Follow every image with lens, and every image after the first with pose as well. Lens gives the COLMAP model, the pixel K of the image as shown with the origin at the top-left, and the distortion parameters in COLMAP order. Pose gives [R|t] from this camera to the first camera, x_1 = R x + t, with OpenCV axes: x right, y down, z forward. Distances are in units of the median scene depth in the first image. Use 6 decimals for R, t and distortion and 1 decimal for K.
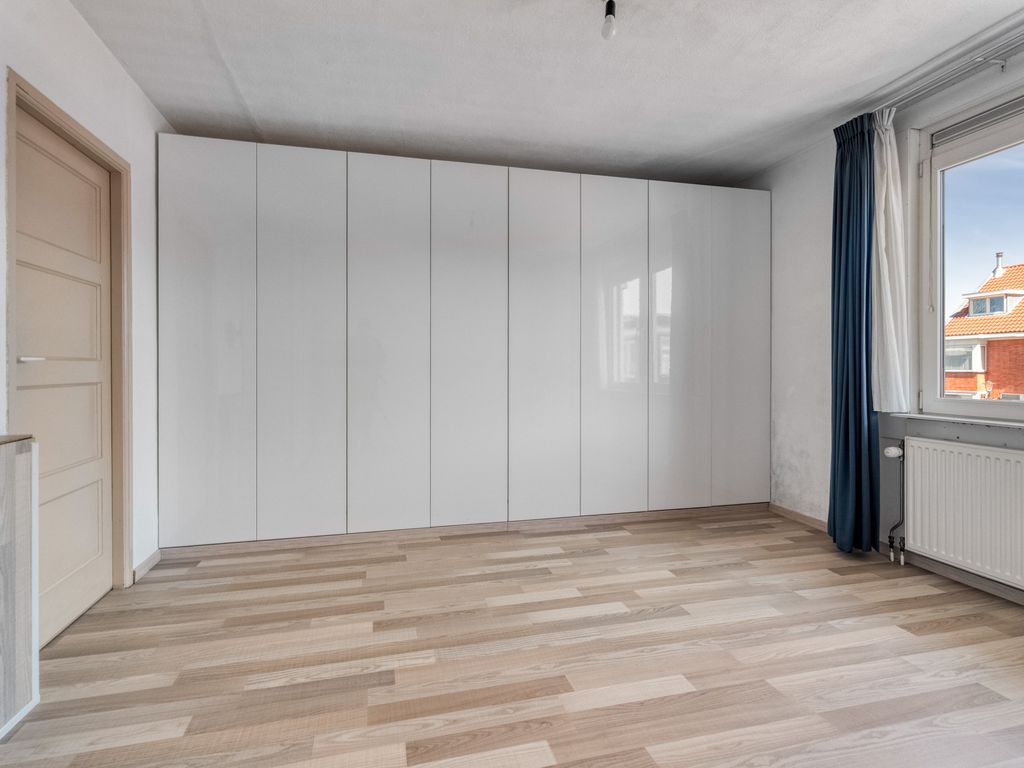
lens RADIAL K [[533.4, 0, 511.8], [0, 533.4, 371.6], [0, 0, 1]] dist [0.001832, 0.000725]
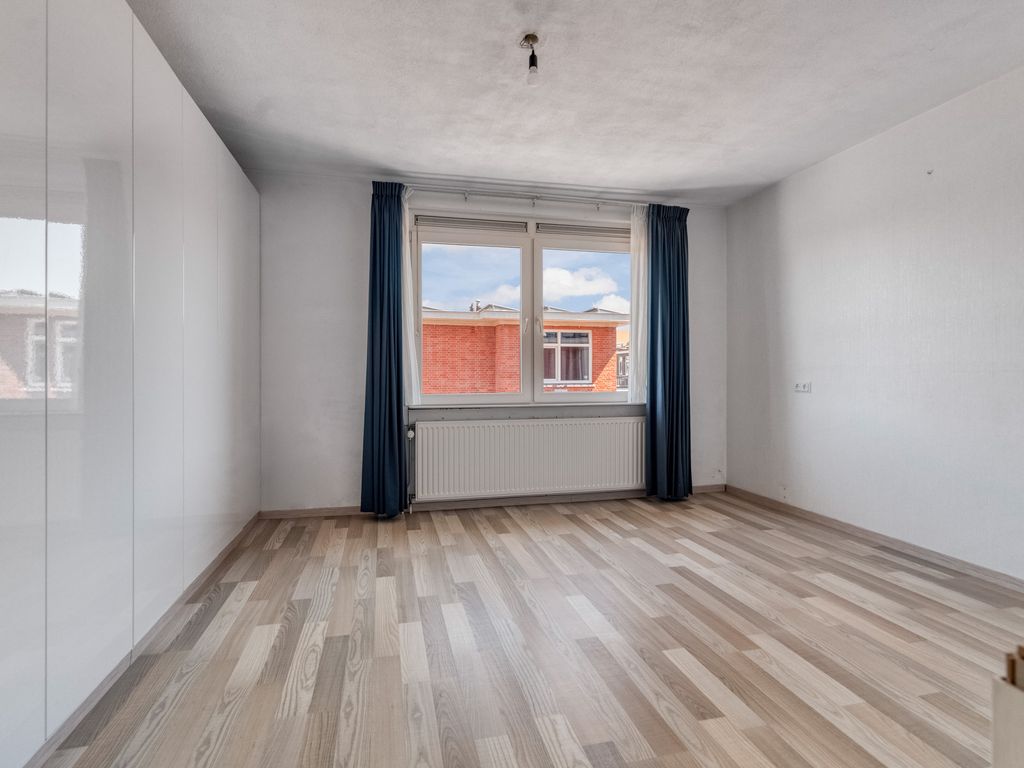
lens RADIAL K [[533.4, 0, 511.8], [0, 533.4, 371.6], [0, 0, 1]] dist [0.001832, 0.000725]
pose [[0.006224, 0.009359, 0.999937, -0.695078], [0.006997, 0.999931, -0.009403, 0.003076], [-0.999956, 0.007055, 0.006158, 0.743259]]
